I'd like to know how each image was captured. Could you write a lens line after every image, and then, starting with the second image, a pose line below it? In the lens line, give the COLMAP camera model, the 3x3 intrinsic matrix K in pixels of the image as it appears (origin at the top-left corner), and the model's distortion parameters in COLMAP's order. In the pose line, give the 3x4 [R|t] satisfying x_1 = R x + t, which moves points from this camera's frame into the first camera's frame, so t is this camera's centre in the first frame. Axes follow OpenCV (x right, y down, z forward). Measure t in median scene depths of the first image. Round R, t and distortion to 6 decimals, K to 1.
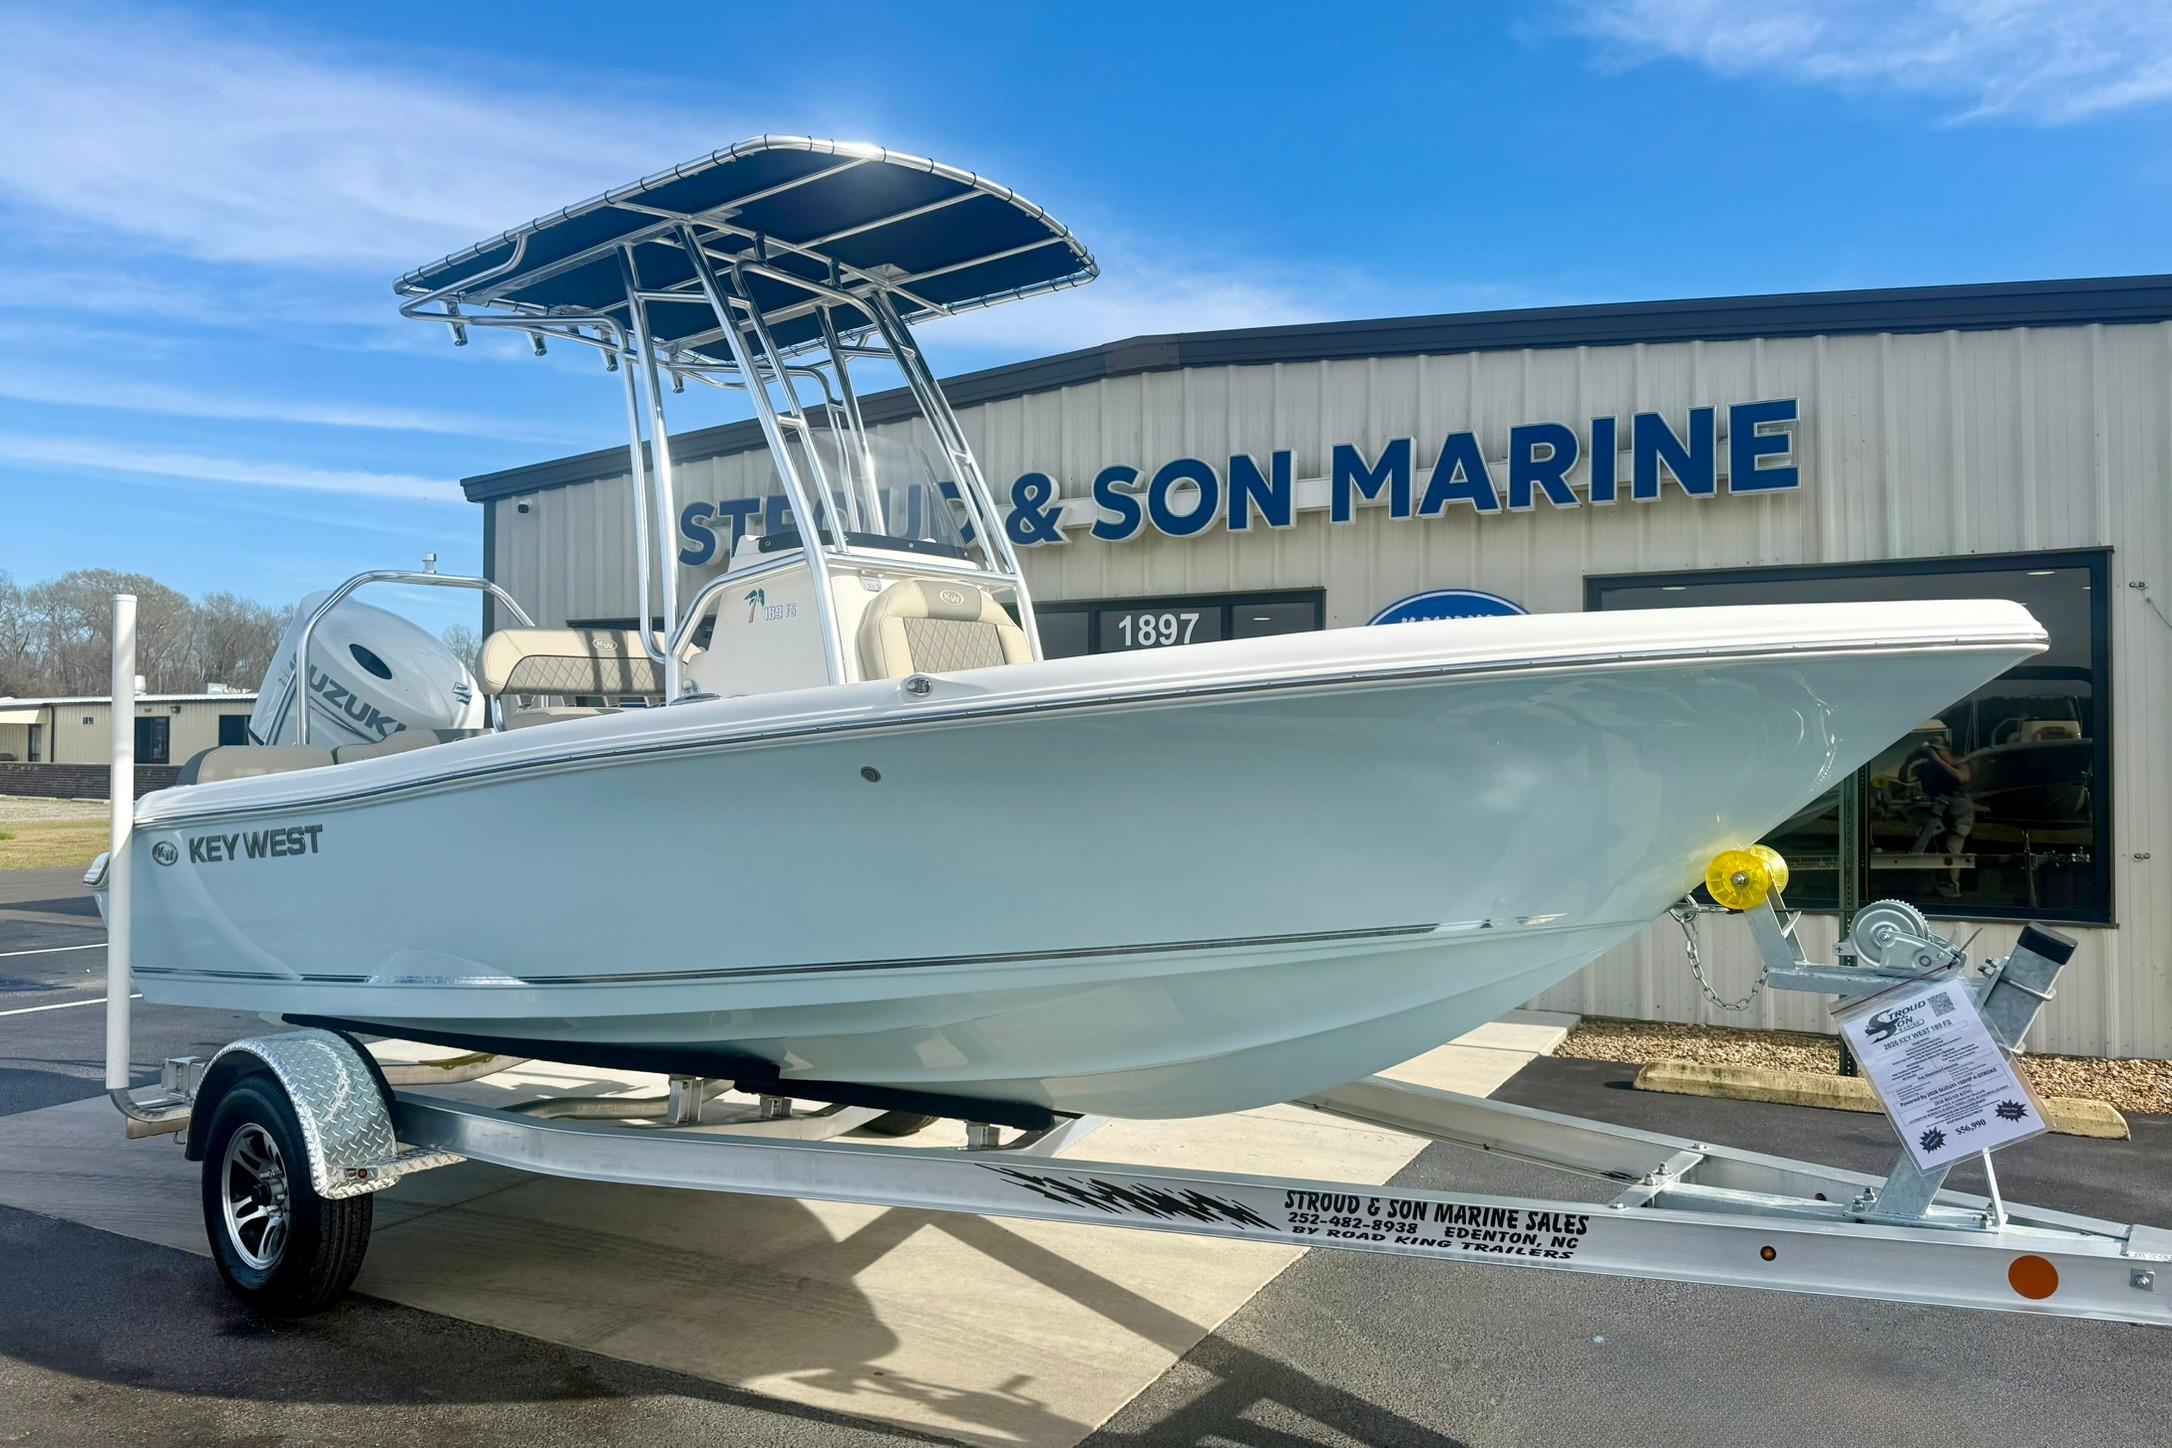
lens RADIAL K [[1465.5, 0, 1086.0], [0, 1465.5, 724.0], [0, 0, 1]] dist [0.094415, -0.147531]
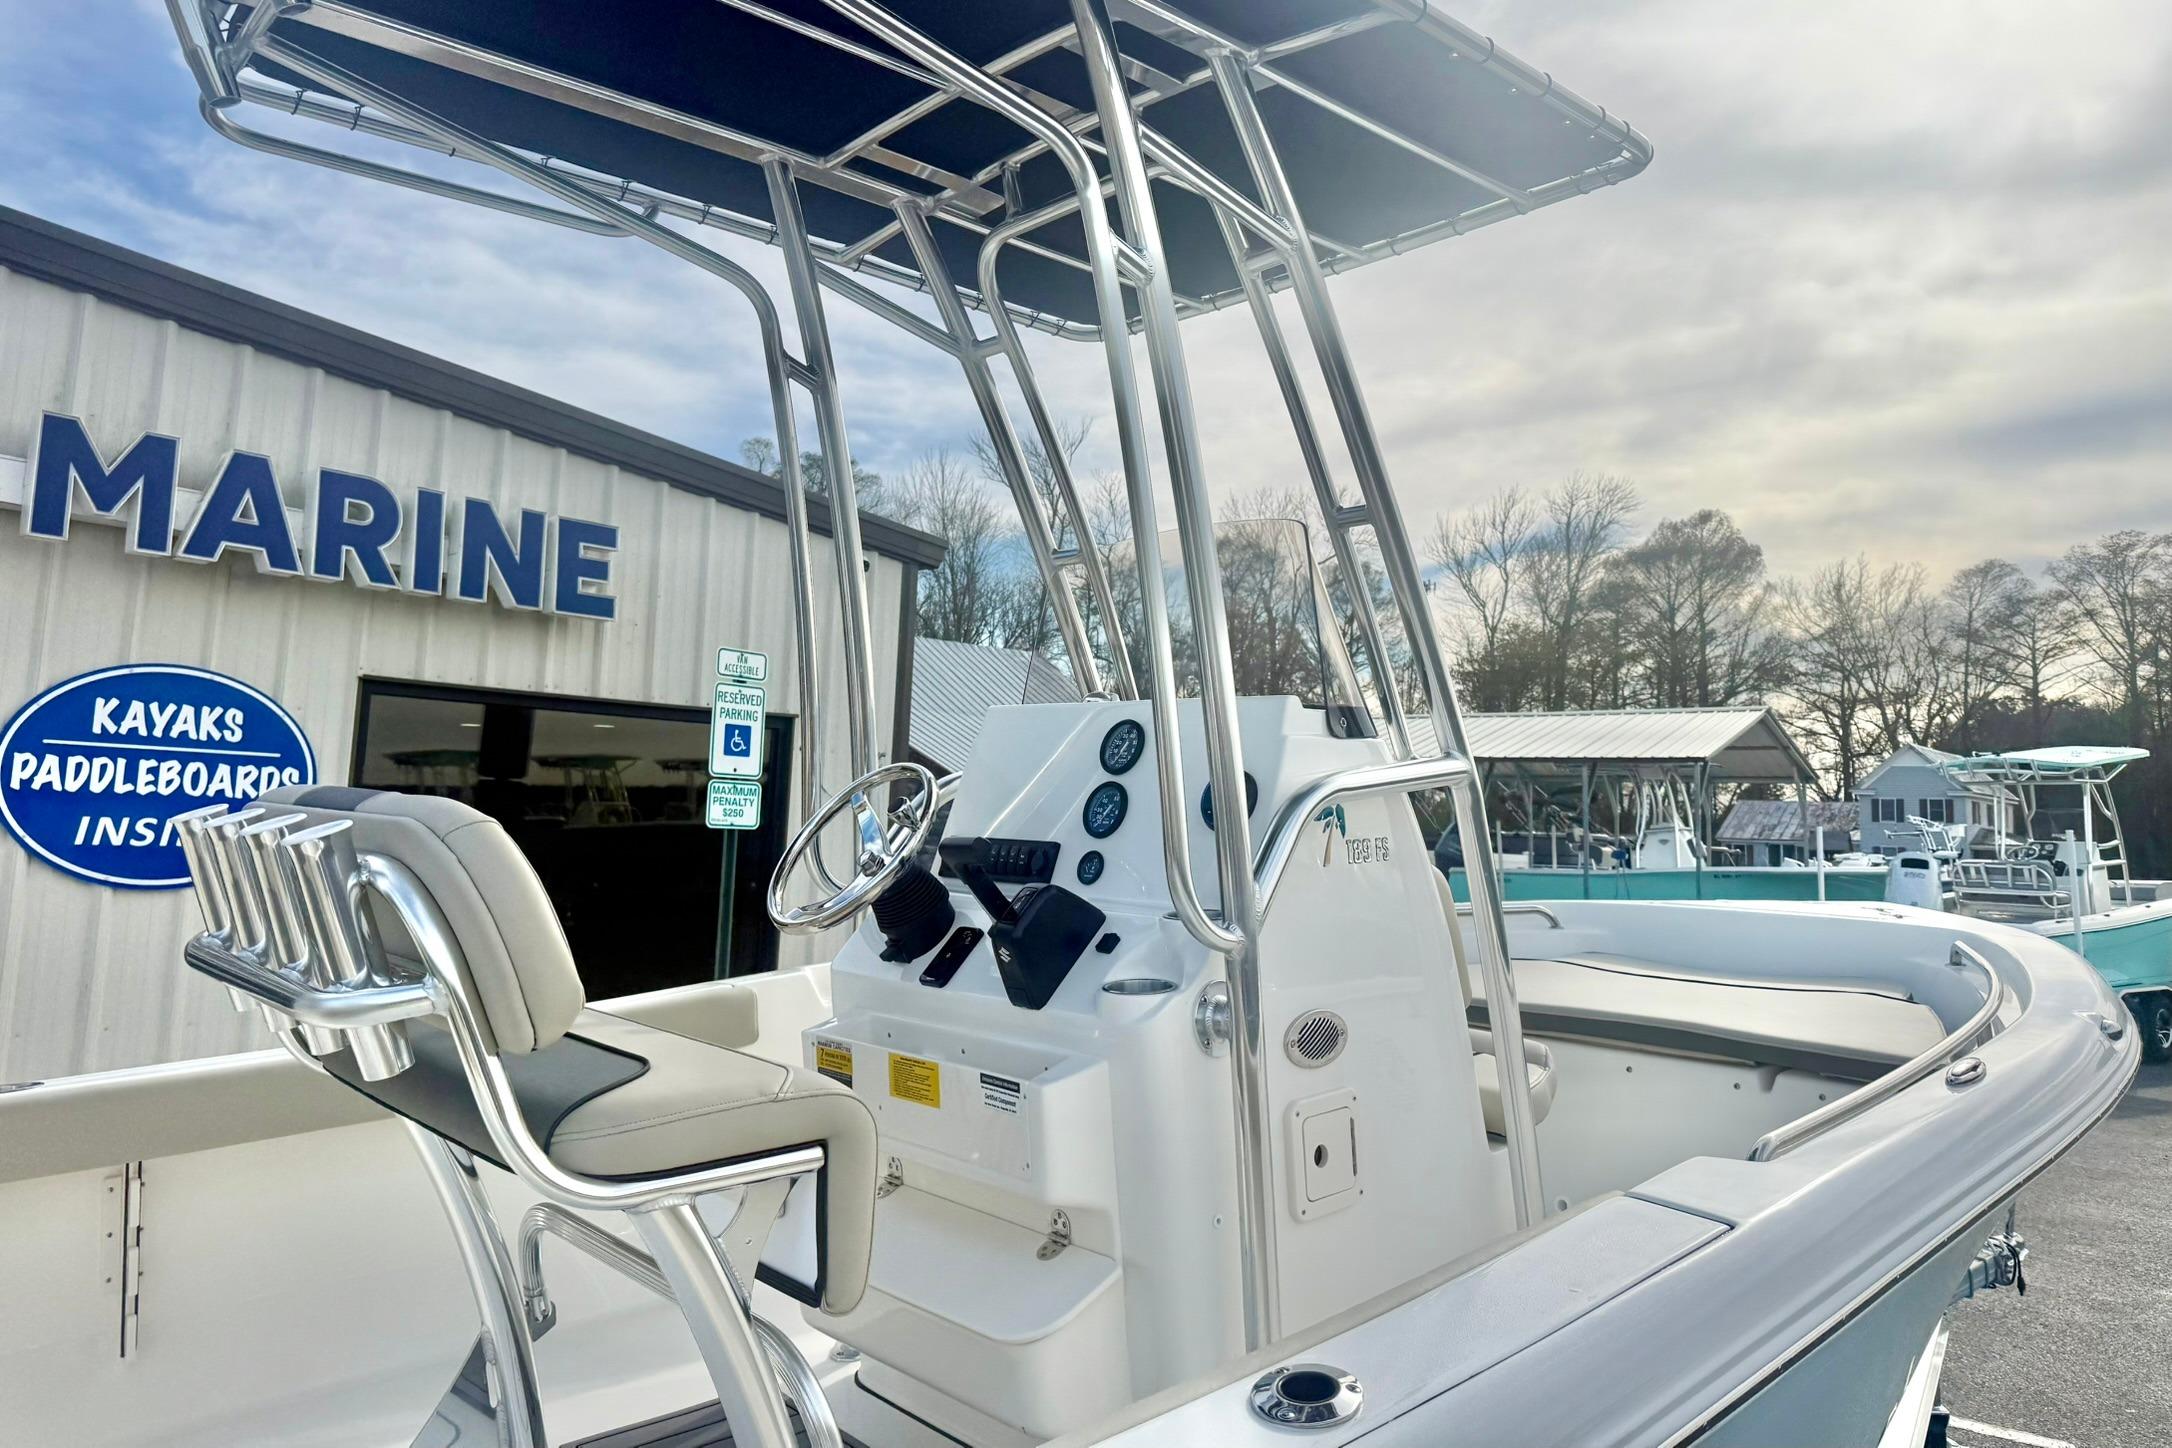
lens RADIAL K [[1465.5, 0, 1086.0], [0, 1465.5, 724.0], [0, 0, 1]] dist [0.094415, -0.147531]
pose [[0.189512, 0.072356, 0.979209, -0.793632], [-0.043980, 0.996906, -0.065152, -0.084601], [-0.980893, -0.030718, 0.192108, 1.019647]]
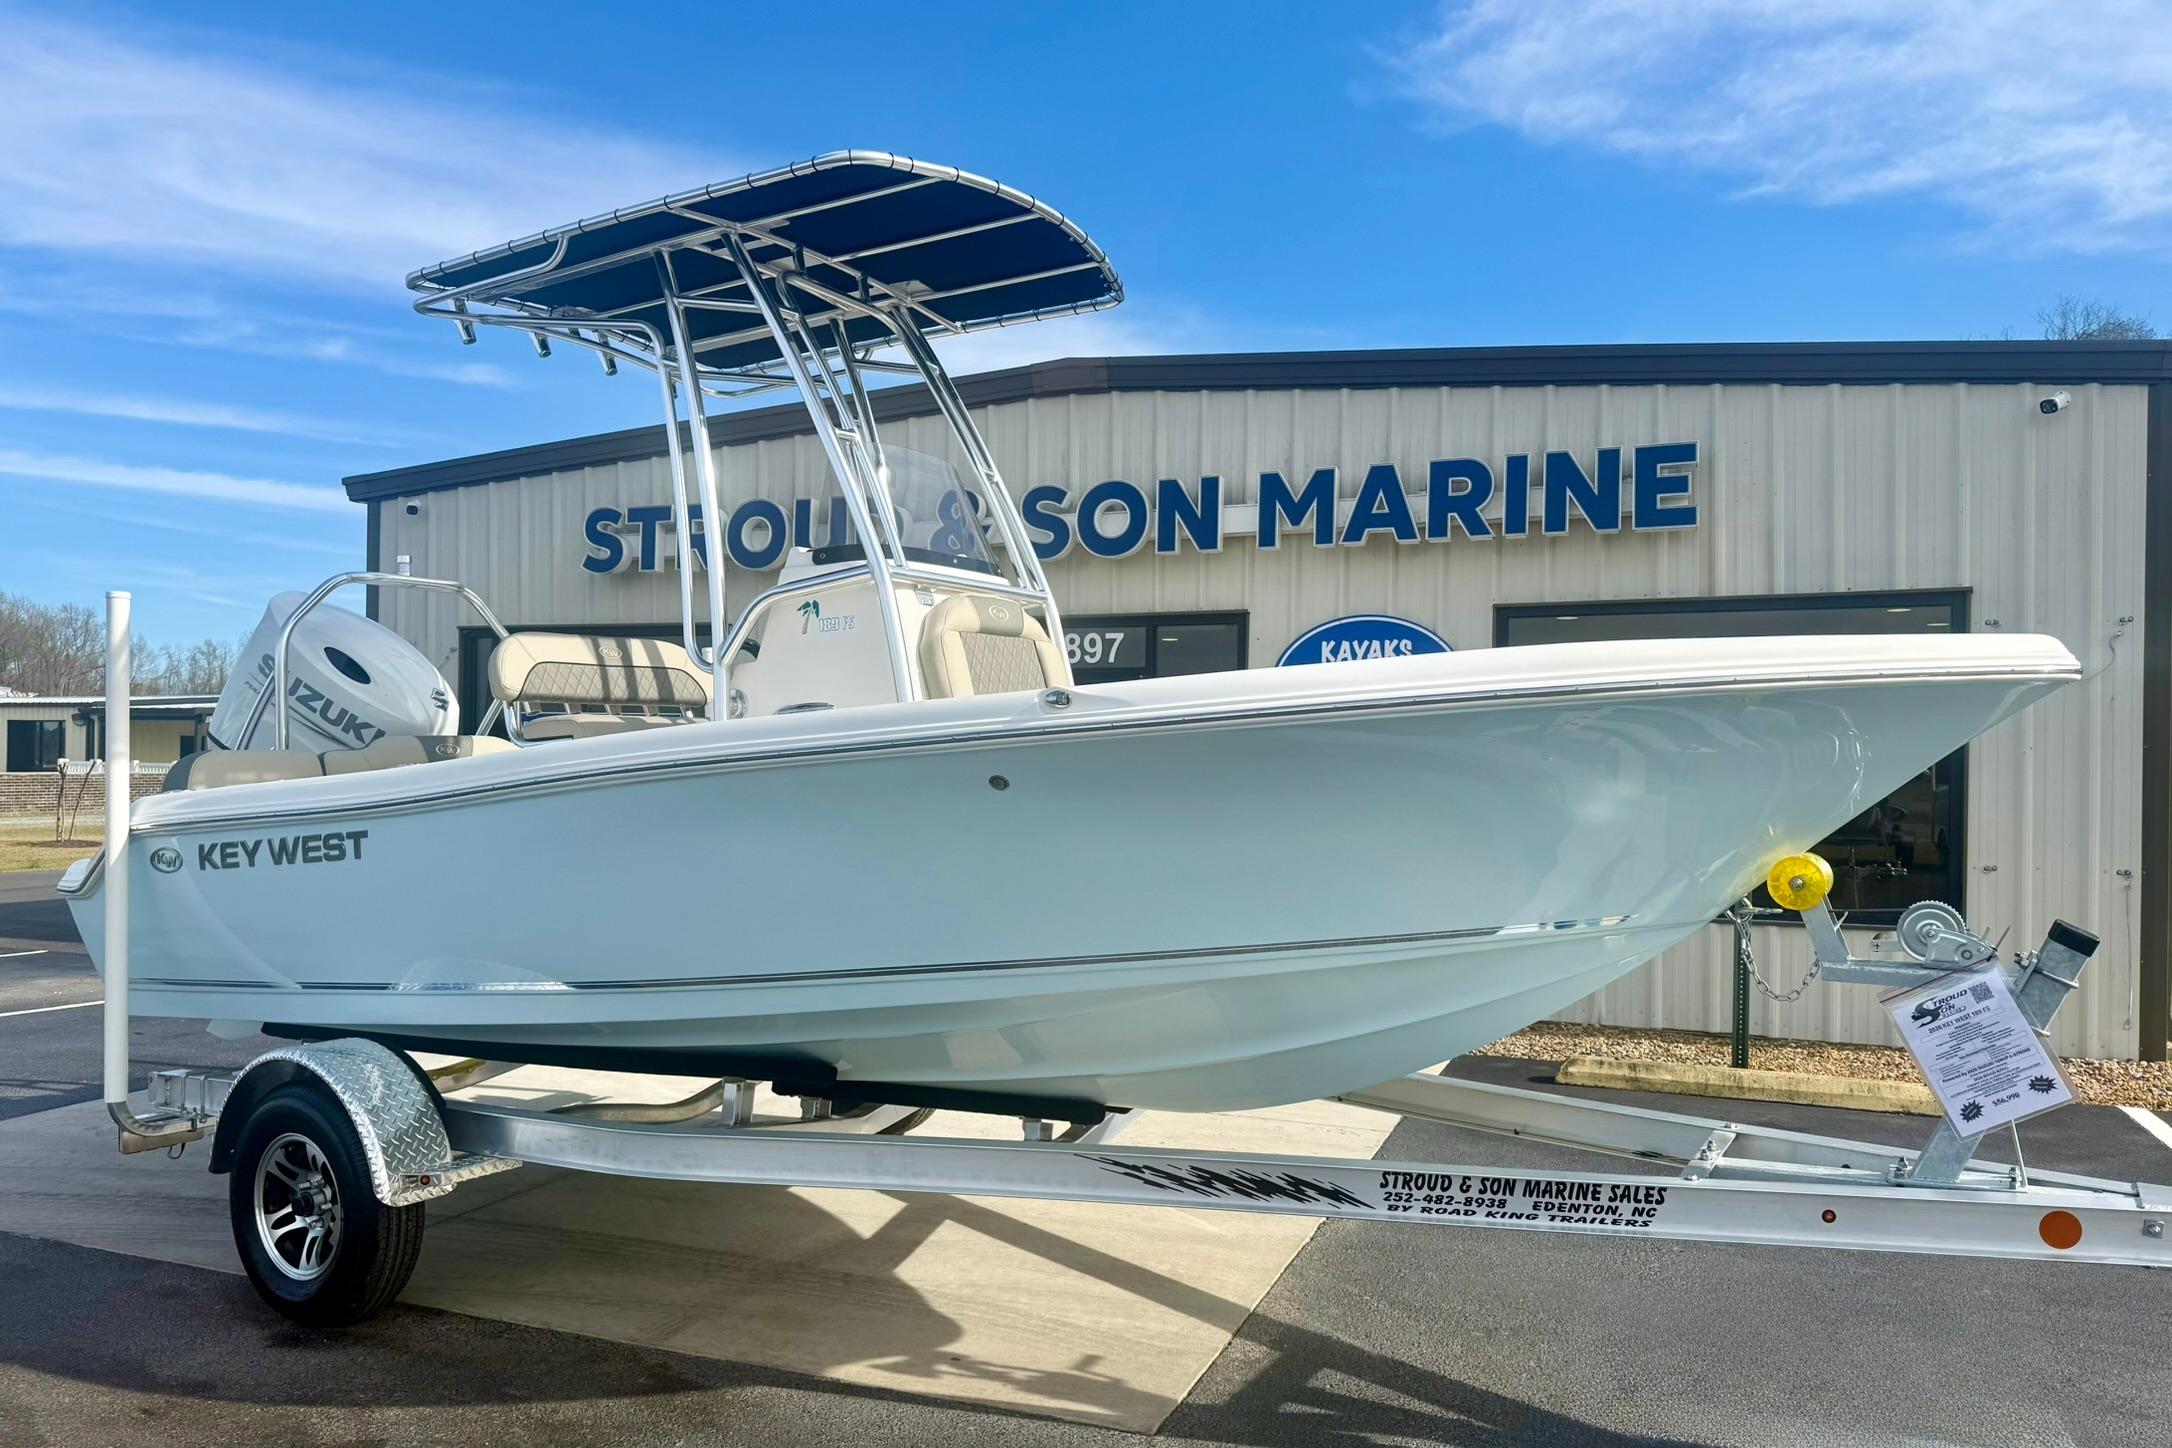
lens RADIAL K [[1445.3, 0, 1092.4], [0, 1445.3, 776.4], [0, 0, 1]] dist [0.111374, -0.181194]
pose [[0.993668, 0.008532, 0.112033, -0.142308], [-0.011231, 0.999661, 0.023481, 0.003730], [-0.111794, -0.024591, 0.993427, -0.018189]]
